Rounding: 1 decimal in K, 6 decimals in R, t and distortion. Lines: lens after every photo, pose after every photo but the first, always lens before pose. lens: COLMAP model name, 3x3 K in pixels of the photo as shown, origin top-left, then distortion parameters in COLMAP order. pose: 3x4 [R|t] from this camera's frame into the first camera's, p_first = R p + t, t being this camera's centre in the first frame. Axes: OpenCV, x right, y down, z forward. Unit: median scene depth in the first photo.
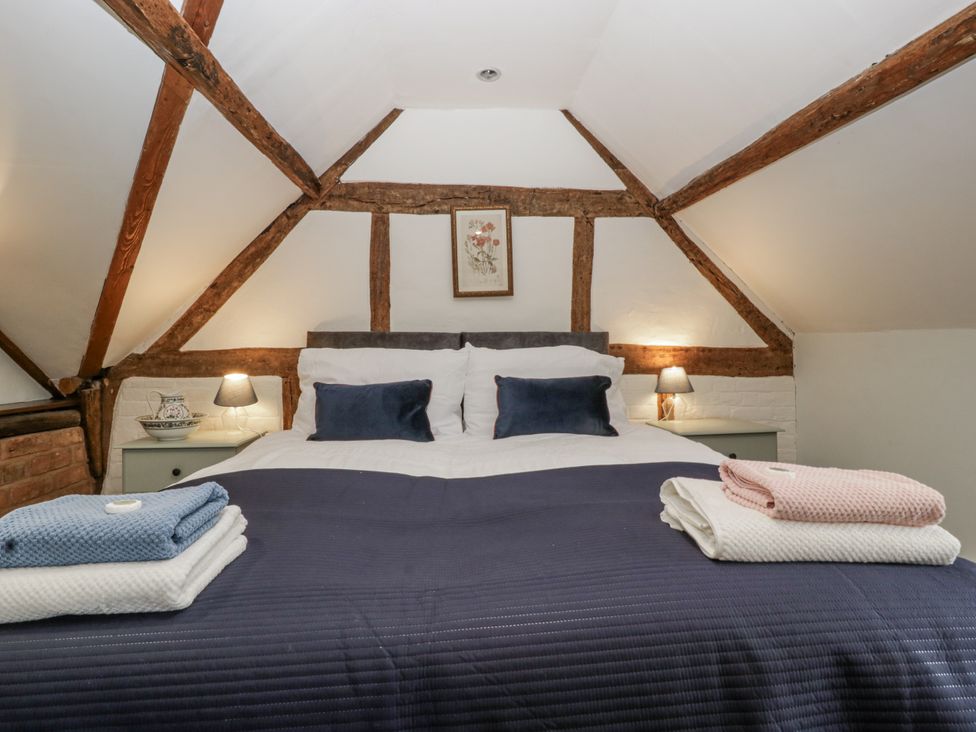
lens RADIAL K [[488.7, 0, 494.7], [0, 488.7, 360.6], [0, 0, 1]] dist [-0.000422, -0.008463]
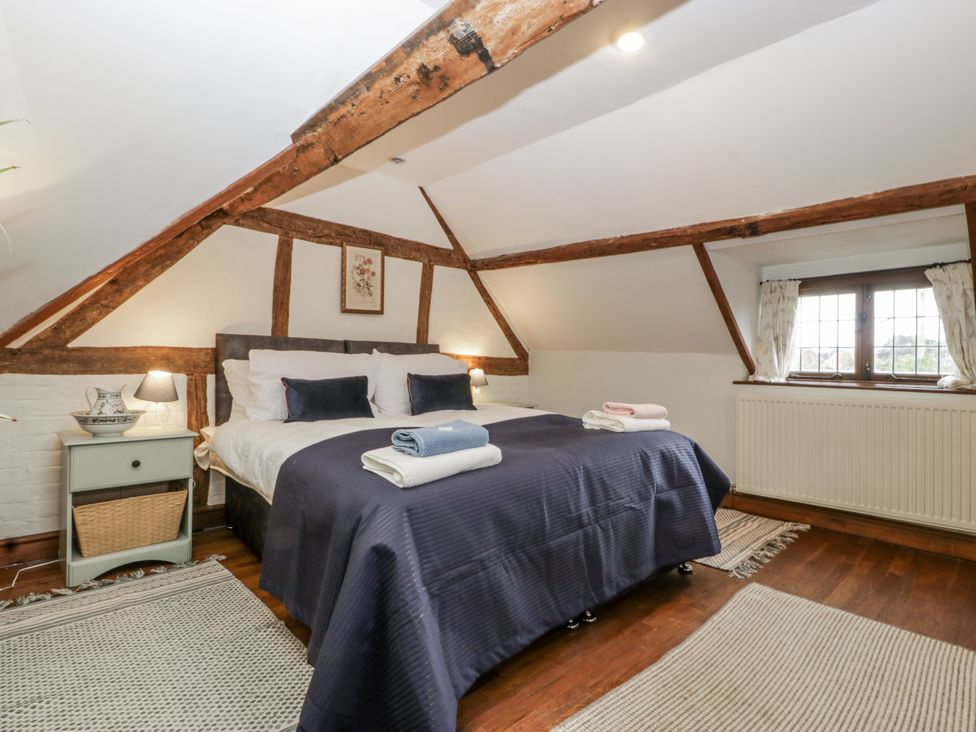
lens RADIAL K [[488.7, 0, 481.9], [0, 488.7, 365.2], [0, 0, 1]] dist [-0.000422, -0.008463]
pose [[0.787607, 0.015573, 0.615981, -0.582225], [-0.015823, 0.999862, -0.005047, 0.008320], [-0.615974, -0.005772, 0.787745, -0.230026]]
